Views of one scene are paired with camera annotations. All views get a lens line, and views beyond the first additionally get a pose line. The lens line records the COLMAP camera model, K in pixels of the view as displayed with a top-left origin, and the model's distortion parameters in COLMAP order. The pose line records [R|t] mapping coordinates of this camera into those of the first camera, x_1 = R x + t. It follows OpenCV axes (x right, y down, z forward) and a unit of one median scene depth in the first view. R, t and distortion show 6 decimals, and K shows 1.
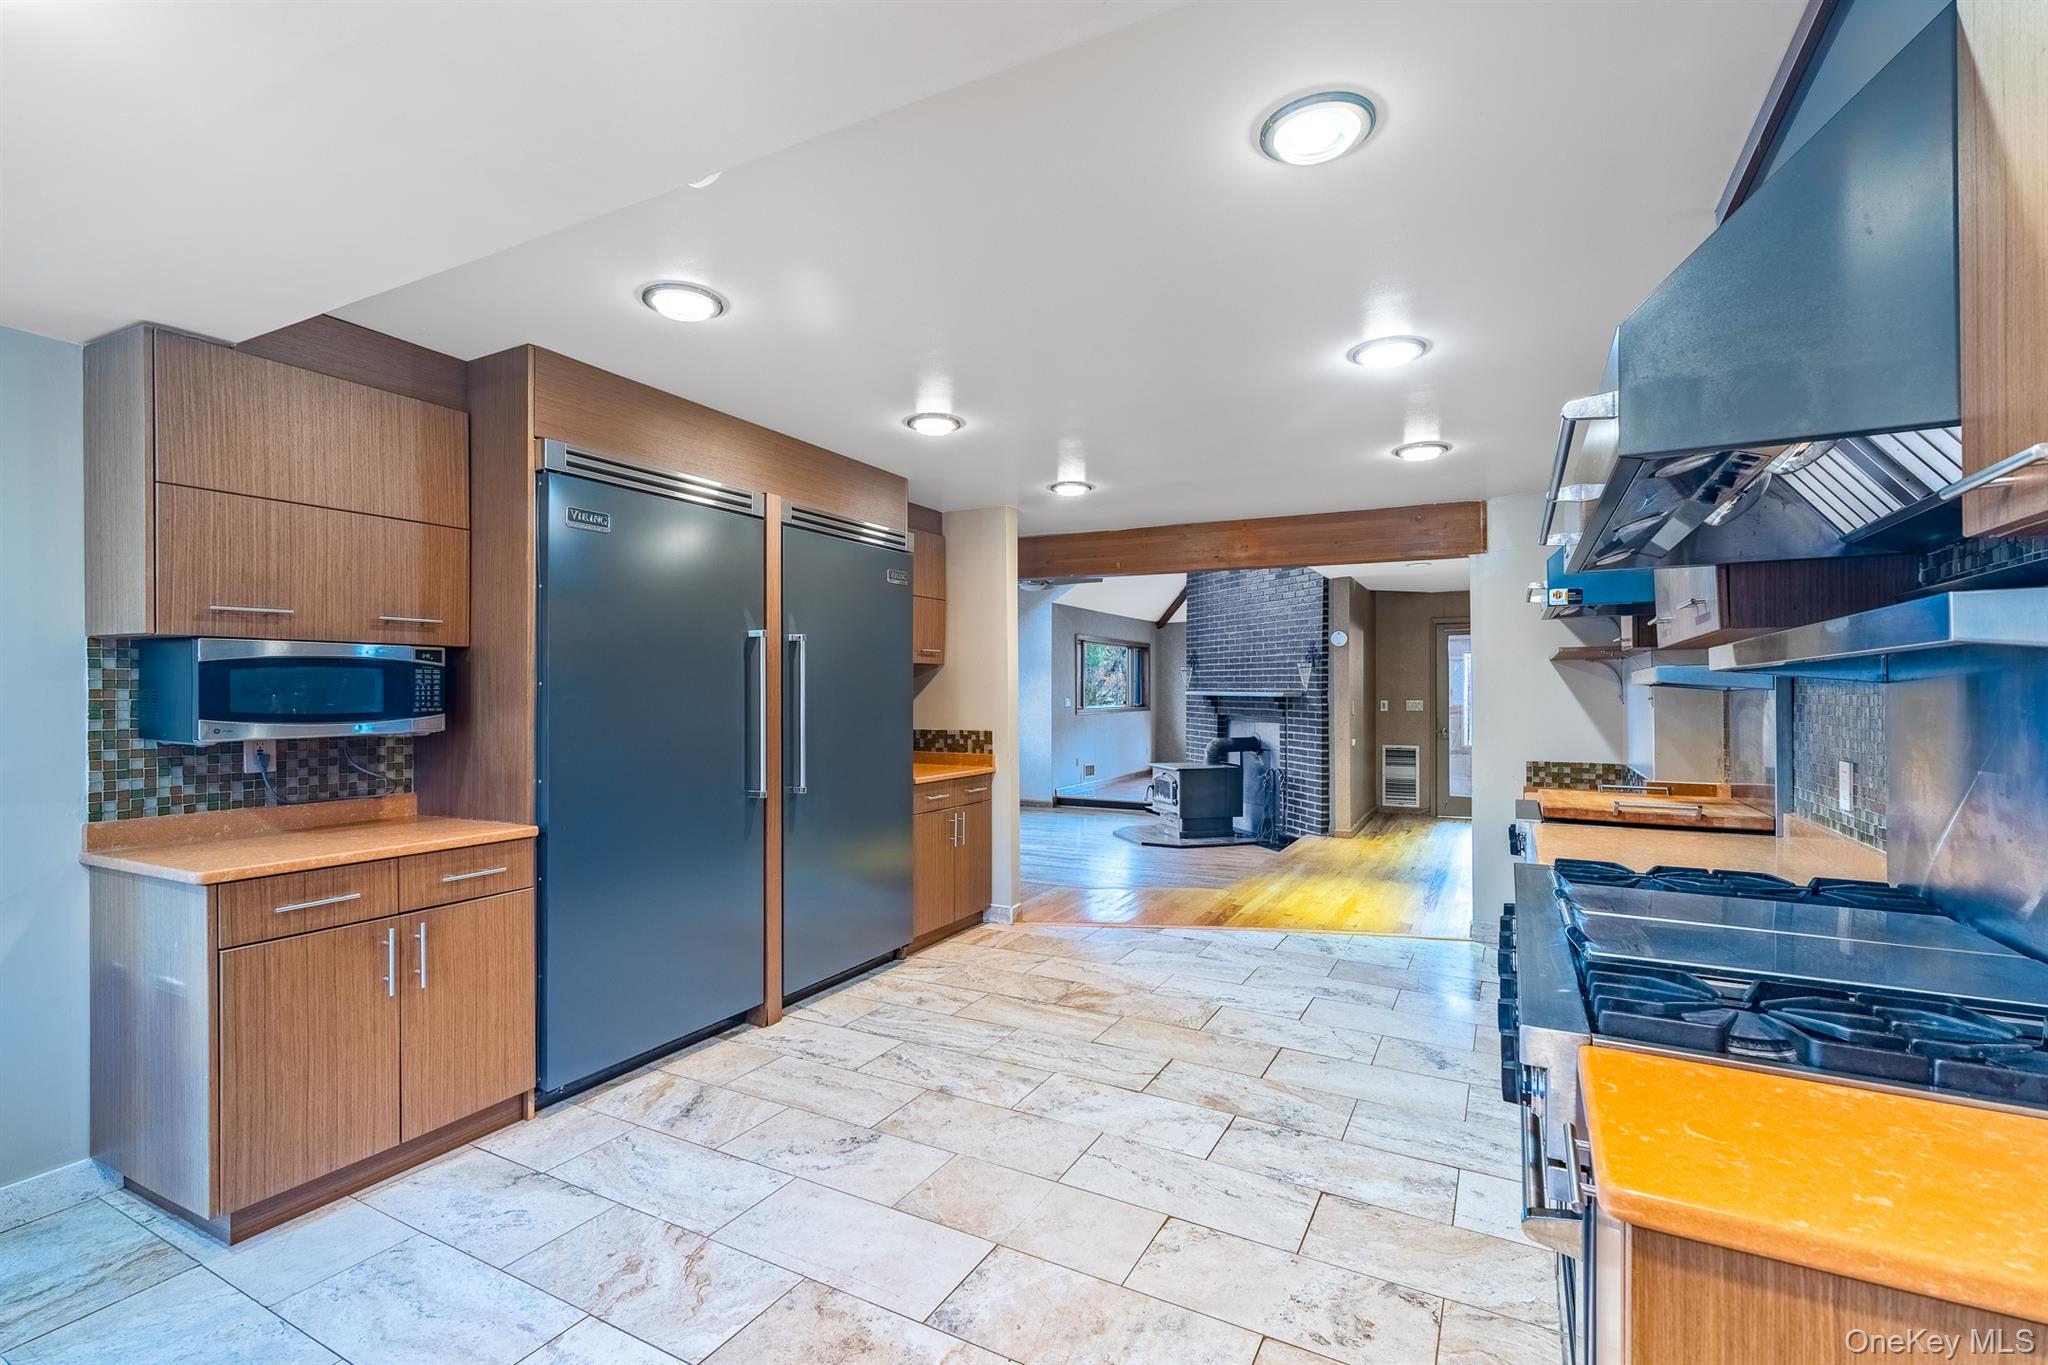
lens RADIAL K [[911.4, 0, 1020.4], [0, 911.4, 683.9], [0, 0, 1]] dist [0.004899, -0.000164]
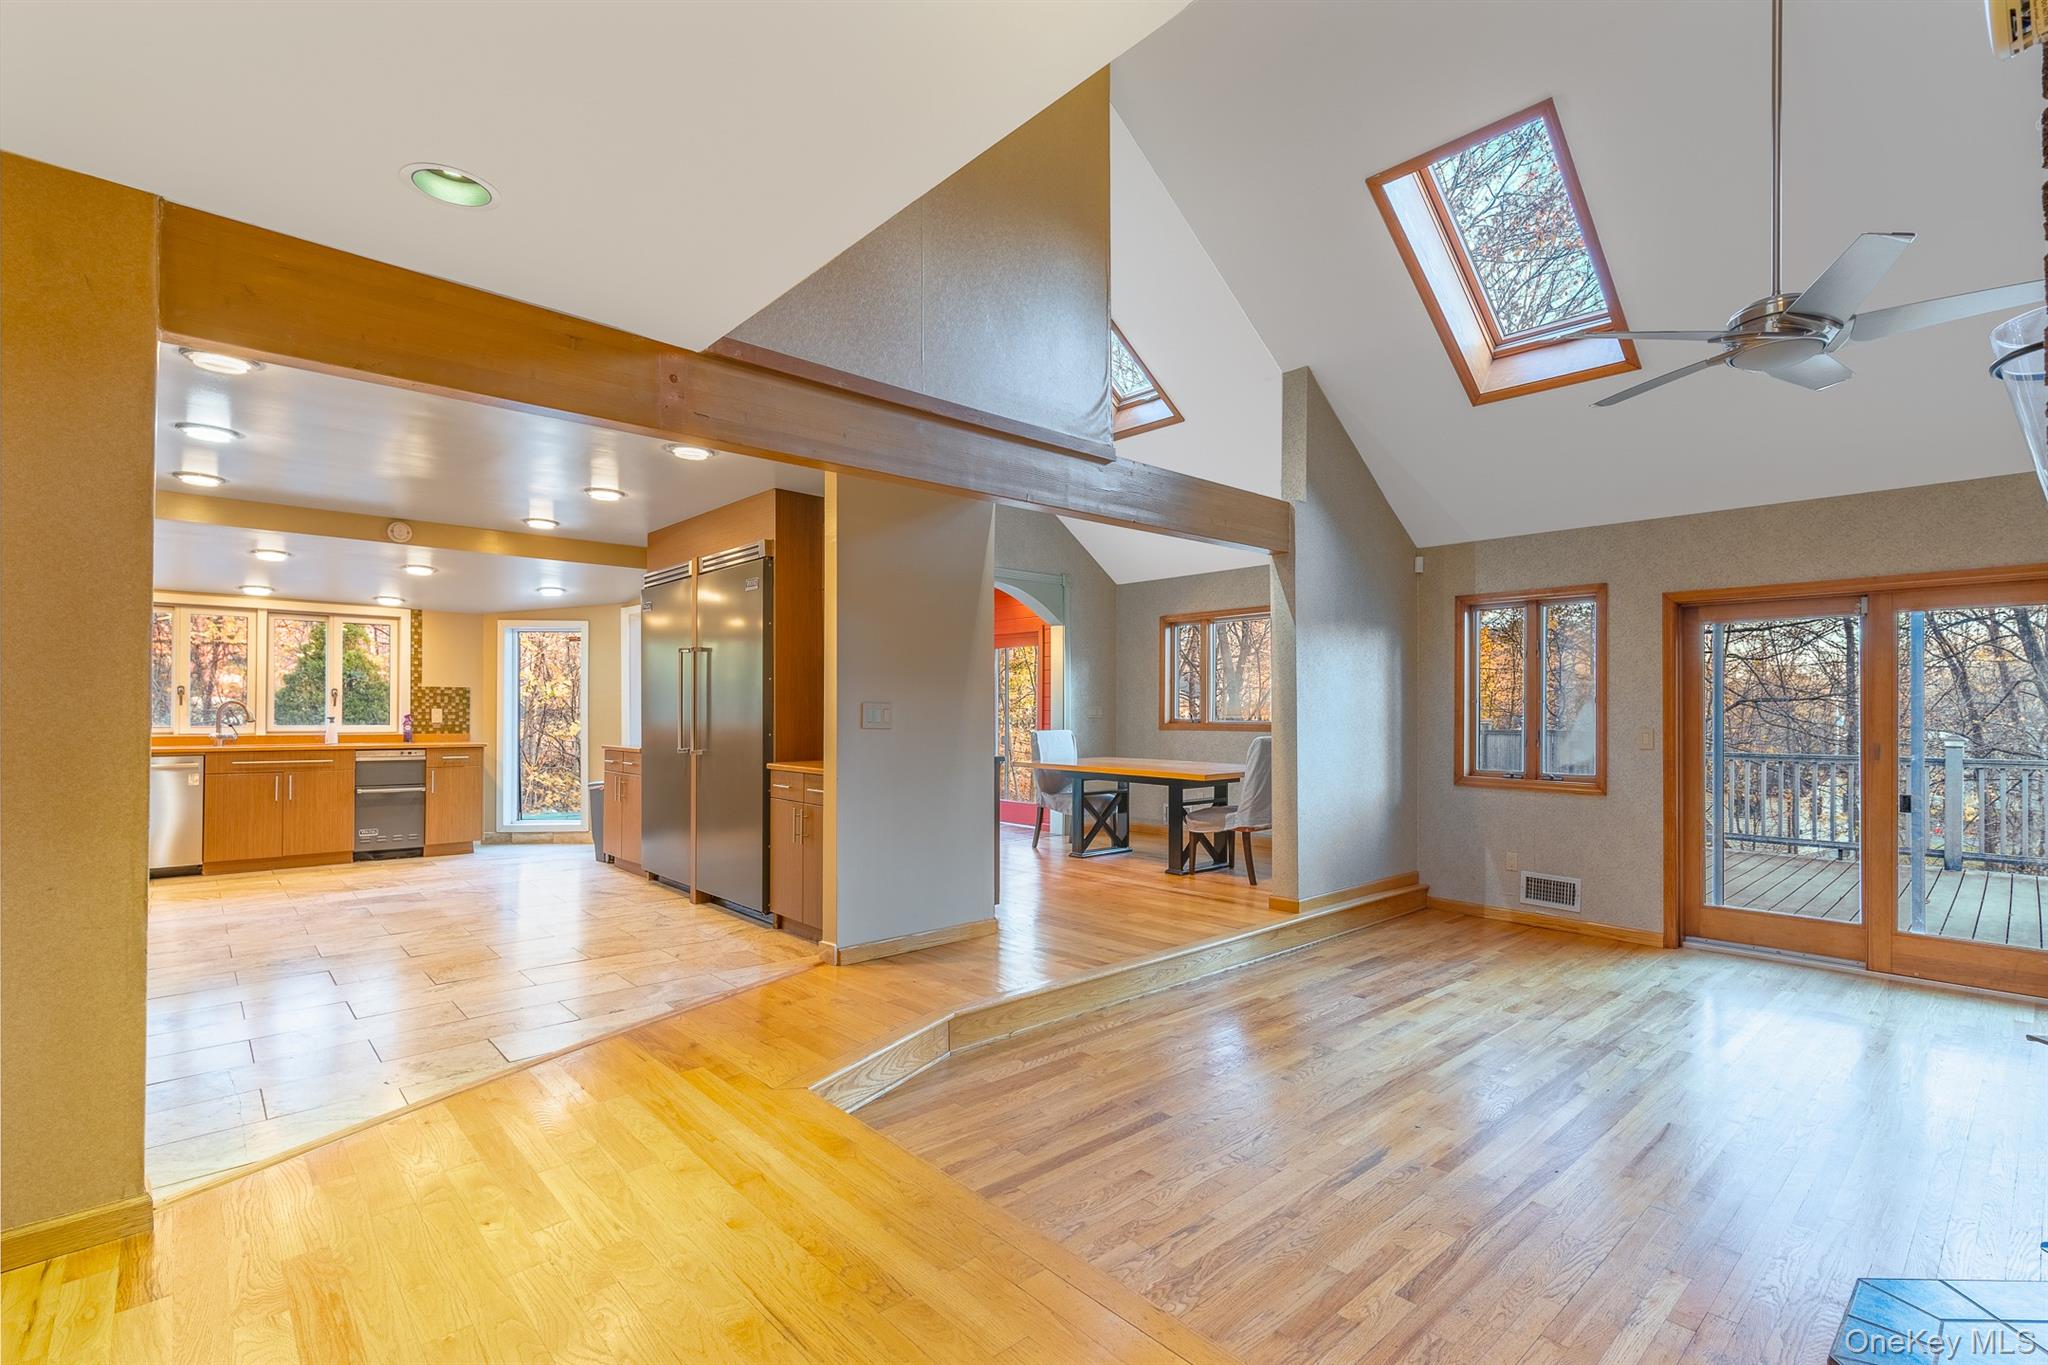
lens RADIAL K [[940.4, 0, 1036.4], [0, 940.4, 699.6], [0, 0, 1]] dist [-0.001080, 0.000115]
pose [[-0.328047, -0.016828, -0.944511, 0.870859], [0.001877, 0.999828, -0.018465, 0.049628], [0.944659, -0.007830, -0.327959, 1.728983]]
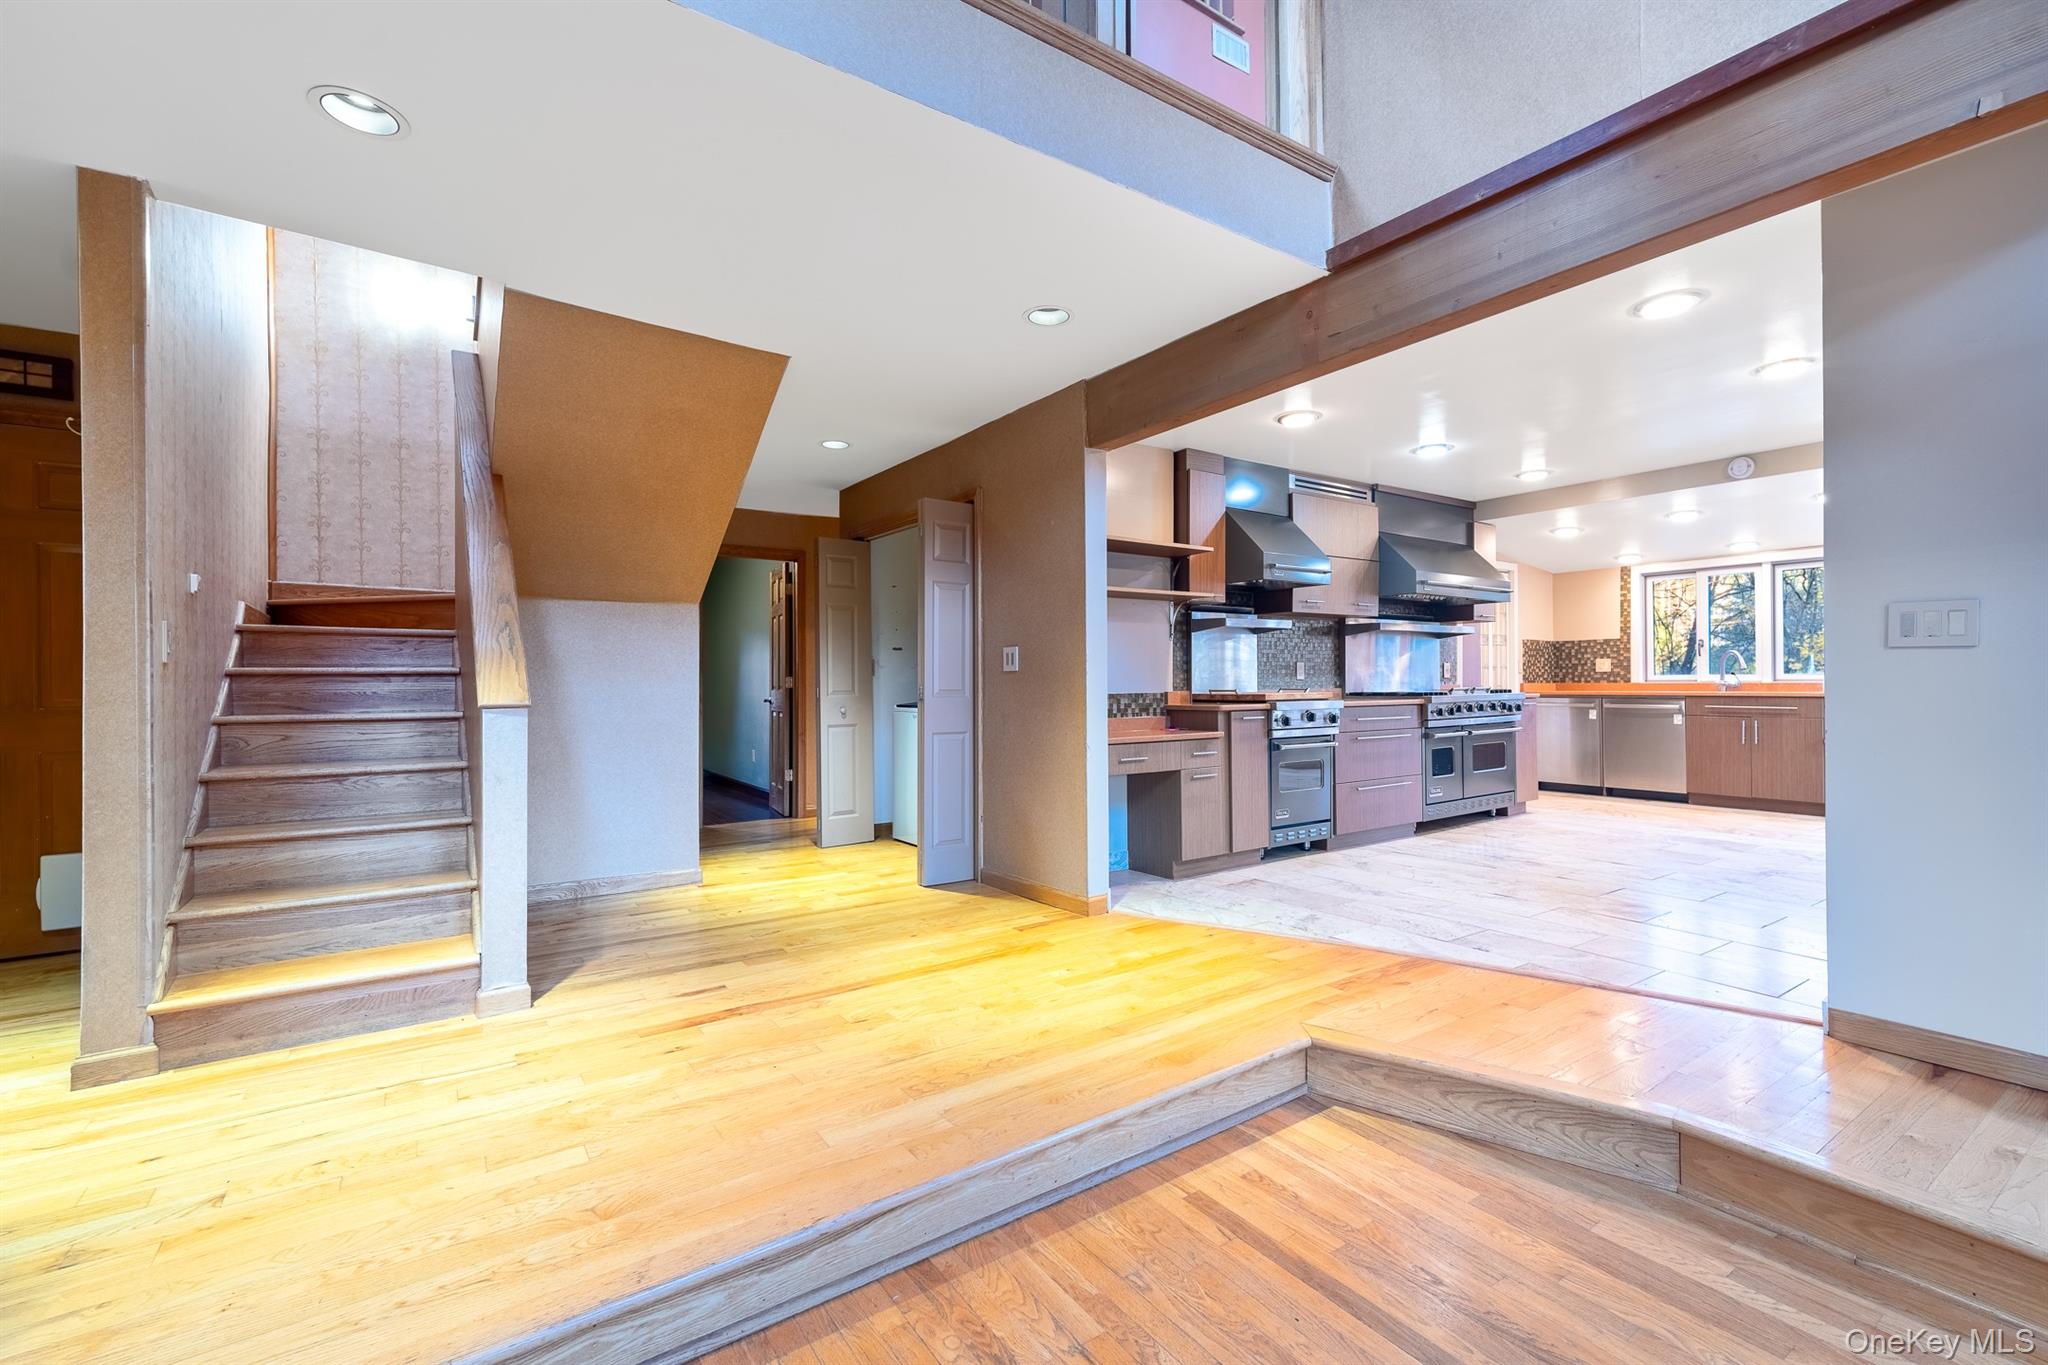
lens RADIAL K [[871.5, 0, 1069.5], [0, 871.5, 696.9], [0, 0, 1]] dist [0.003534, 0.000207]
pose [[-0.900571, -0.001570, 0.434705, 0.197846], [0.003928, 0.999923, 0.011748, 0.081673], [-0.434691, 0.012287, -0.900496, 1.929842]]
